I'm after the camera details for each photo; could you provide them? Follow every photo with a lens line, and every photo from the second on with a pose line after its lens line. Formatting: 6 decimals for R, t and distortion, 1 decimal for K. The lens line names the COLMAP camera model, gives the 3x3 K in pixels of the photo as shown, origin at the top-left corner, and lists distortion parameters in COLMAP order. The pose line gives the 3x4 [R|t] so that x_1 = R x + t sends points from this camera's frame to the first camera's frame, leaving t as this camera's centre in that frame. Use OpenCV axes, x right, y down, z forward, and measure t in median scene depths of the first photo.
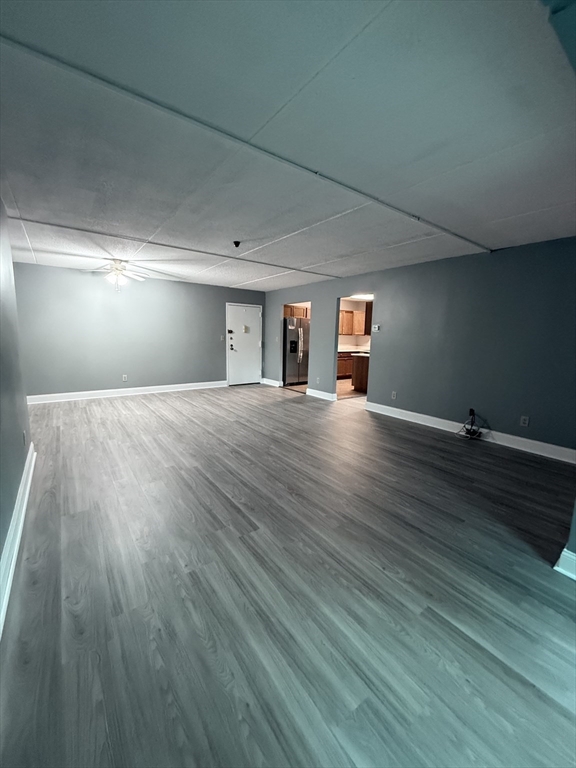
lens RADIAL K [[300.1, 0, 288.0], [0, 300.1, 384.0], [0, 0, 1]] dist [-0.001887, -0.000244]
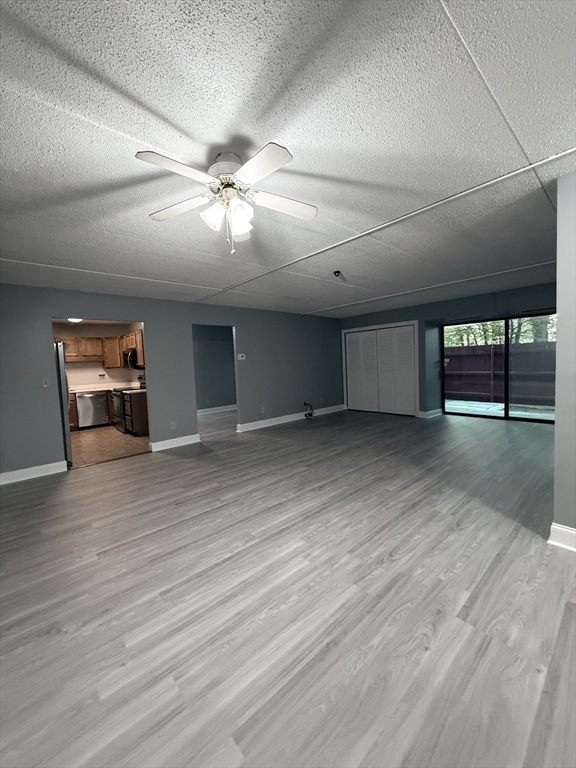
lens RADIAL K [[311.0, 0, 288.0], [0, 311.0, 376.4], [0, 0, 1]] dist [0.000365, 0.000096]
pose [[-0.093734, -0.064005, 0.993538, -1.144915], [0.200765, 0.976216, 0.081830, -0.225379], [-0.975145, 0.207138, -0.078655, 1.220434]]
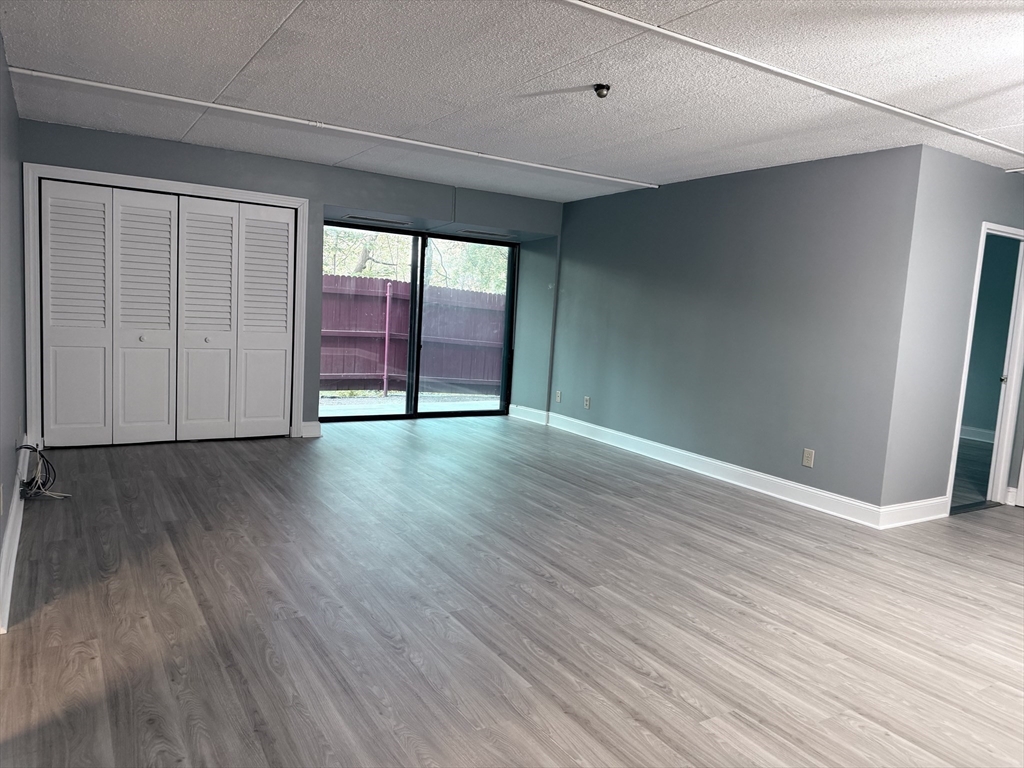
lens RADIAL K [[712.5, 0, 509.6], [0, 712.5, 391.0], [0, 0, 1]] dist [0.083825, -0.103975]
pose [[-0.993619, -0.090334, 0.067536, -0.139836], [-0.067715, 0.956632, 0.283319, -0.319695], [-0.090201, 0.276938, -0.956645, 1.915426]]
